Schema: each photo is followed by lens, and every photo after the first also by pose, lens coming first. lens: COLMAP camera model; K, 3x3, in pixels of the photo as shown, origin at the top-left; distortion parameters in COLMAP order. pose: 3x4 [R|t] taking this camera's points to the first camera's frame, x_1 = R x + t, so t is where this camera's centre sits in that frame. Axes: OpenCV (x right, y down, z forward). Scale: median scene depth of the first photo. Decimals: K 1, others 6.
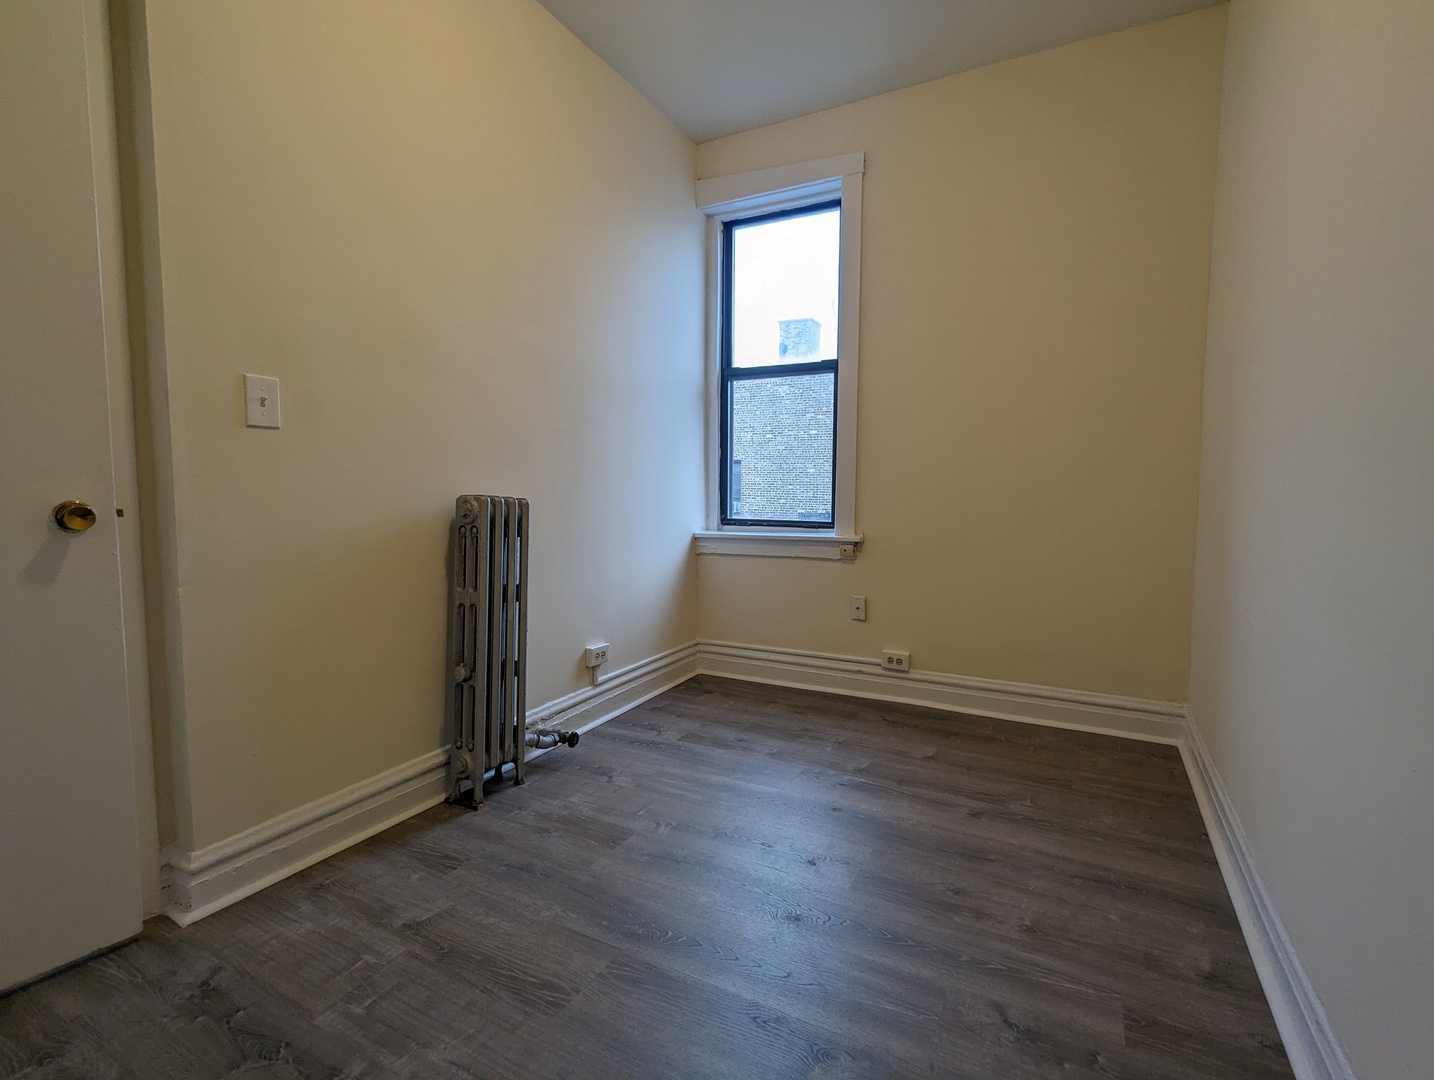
lens RADIAL K [[685.4, 0, 720.7], [0, 685.4, 532.9], [0, 0, 1]] dist [0.002066, -0.001457]
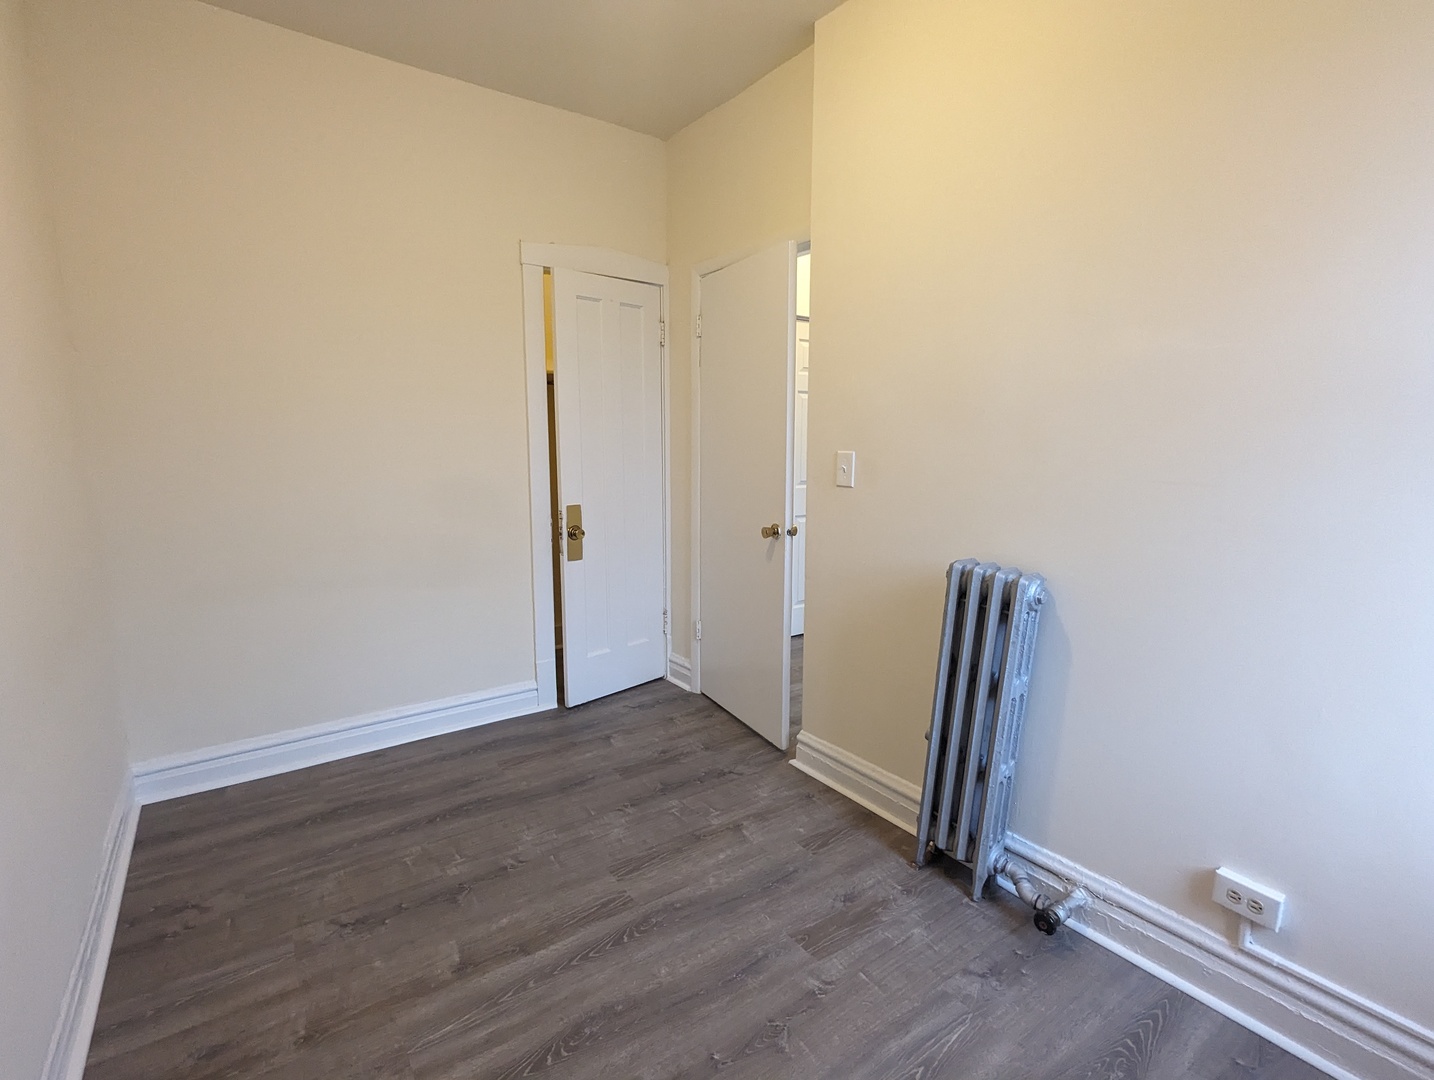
lens RADIAL K [[684.9, 0, 719.7], [0, 684.9, 534.8], [0, 0, 1]] dist [-0.001279, 0.002790]
pose [[-0.438157, 0.128707, -0.889636, 0.750879], [-0.063324, 0.982818, 0.173376, -0.288396], [0.896665, 0.132301, -0.422478, 1.381576]]
